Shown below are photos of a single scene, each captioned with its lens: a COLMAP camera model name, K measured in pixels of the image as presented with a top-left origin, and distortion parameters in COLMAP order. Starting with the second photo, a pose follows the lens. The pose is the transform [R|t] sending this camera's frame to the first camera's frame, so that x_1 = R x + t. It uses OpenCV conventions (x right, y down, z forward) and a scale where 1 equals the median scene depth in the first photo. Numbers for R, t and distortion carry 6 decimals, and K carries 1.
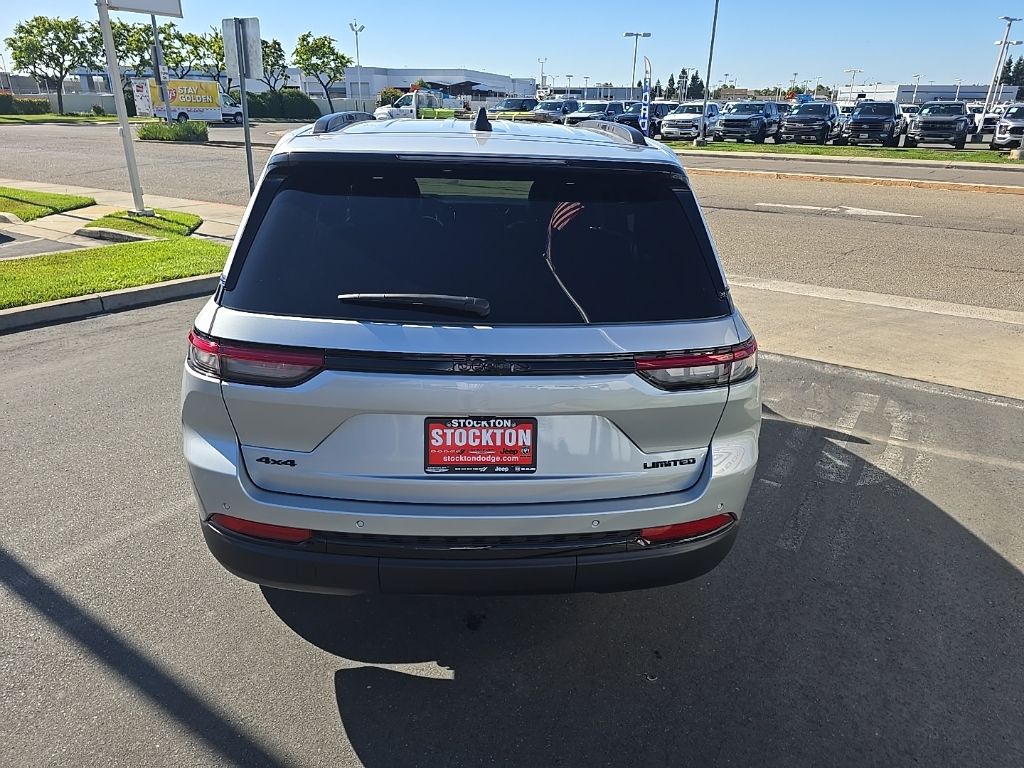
lens RADIAL K [[696.2, 0, 519.6], [0, 696.2, 383.3], [0, 0, 1]] dist [0.041634, -0.029969]
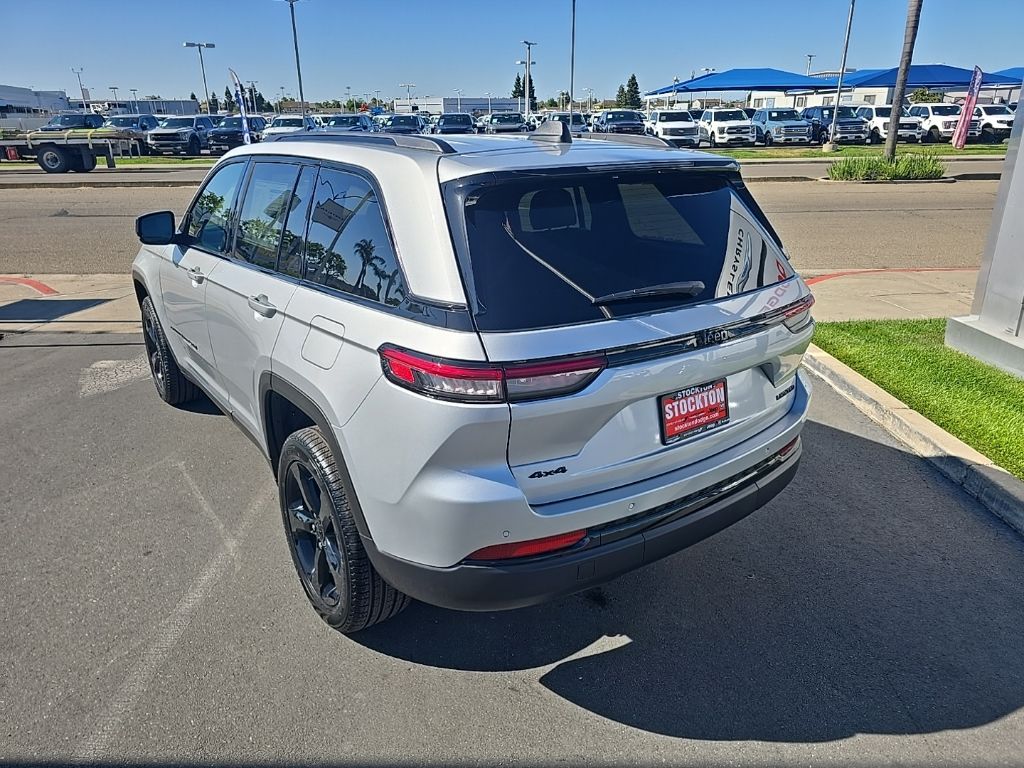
lens RADIAL K [[696.2, 0, 519.6], [0, 696.2, 383.3], [0, 0, 1]] dist [0.041634, -0.029969]
pose [[0.845237, -0.214031, 0.489659, -0.599206], [0.221257, 0.974227, 0.043910, -0.048272], [-0.486437, 0.071226, 0.870808, 0.092258]]
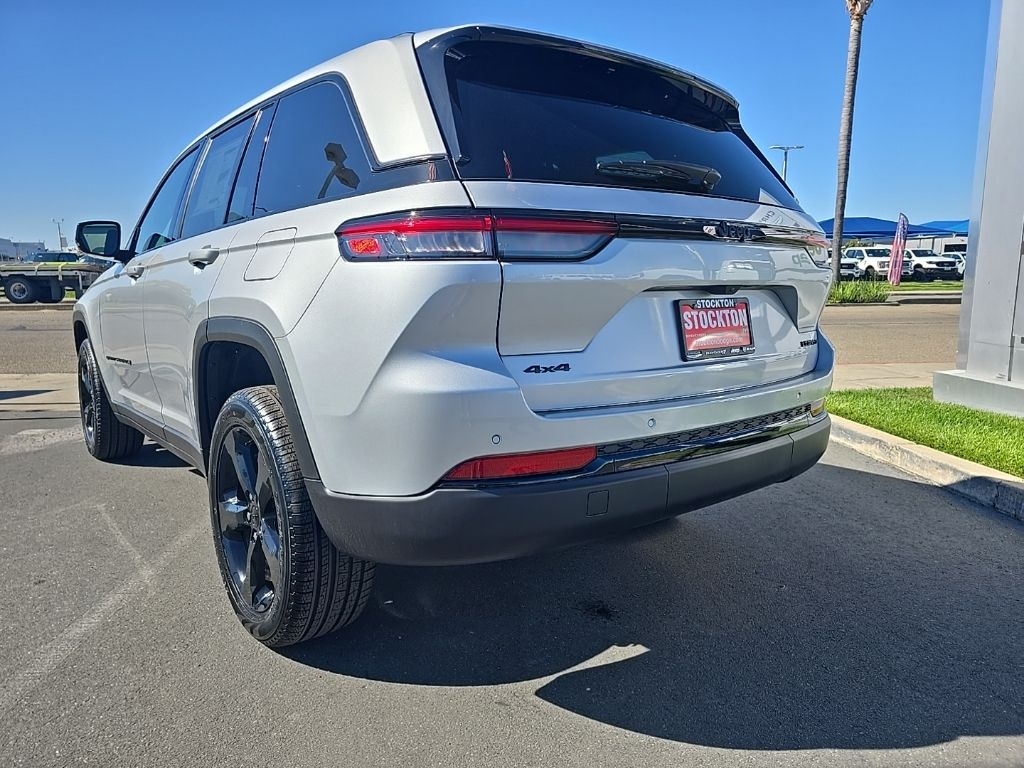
lens RADIAL K [[694.6, 0, 515.9], [0, 694.6, 381.2], [0, 0, 1]] dist [0.040873, -0.031011]
pose [[0.820264, -0.116518, 0.559992, -0.582876], [0.233791, 0.961813, -0.142326, 0.162779], [-0.522025, 0.247666, 0.816181, 0.261675]]
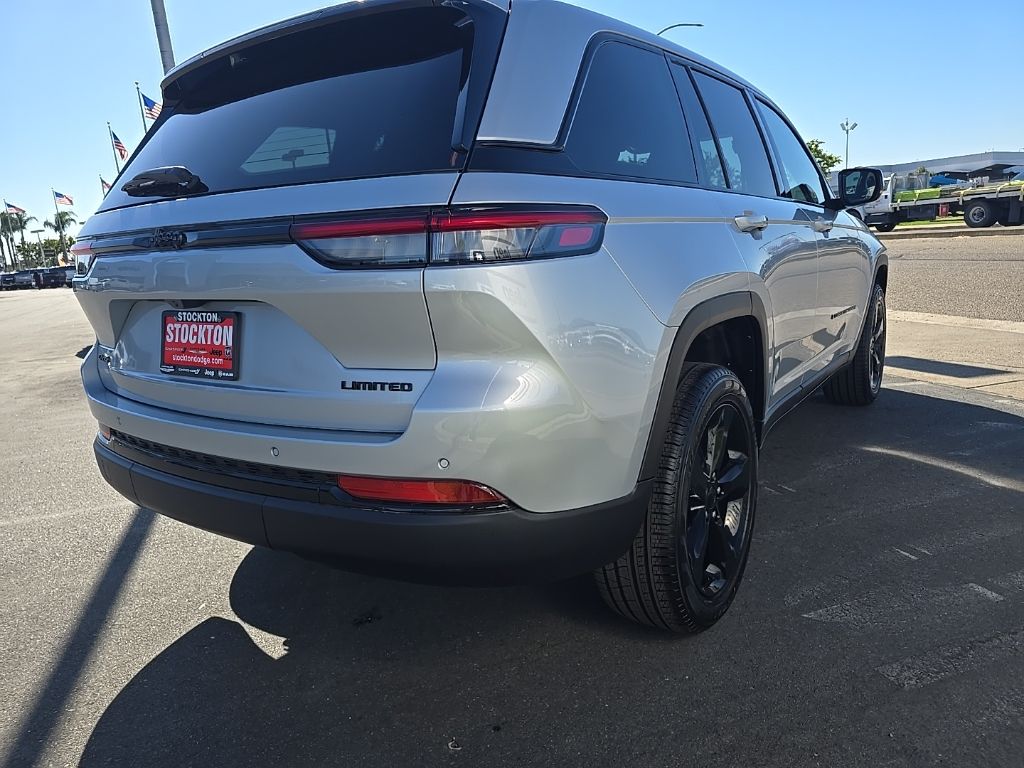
lens RADIAL K [[698.7, 0, 512.0], [0, 698.7, 384.0], [0, 0, 1]] dist [0.044485, -0.034668]
pose [[0.783697, 0.047135, -0.619353, 0.557853], [-0.137925, 0.985429, -0.099528, 0.120155], [0.605637, 0.163424, 0.778779, 0.391483]]
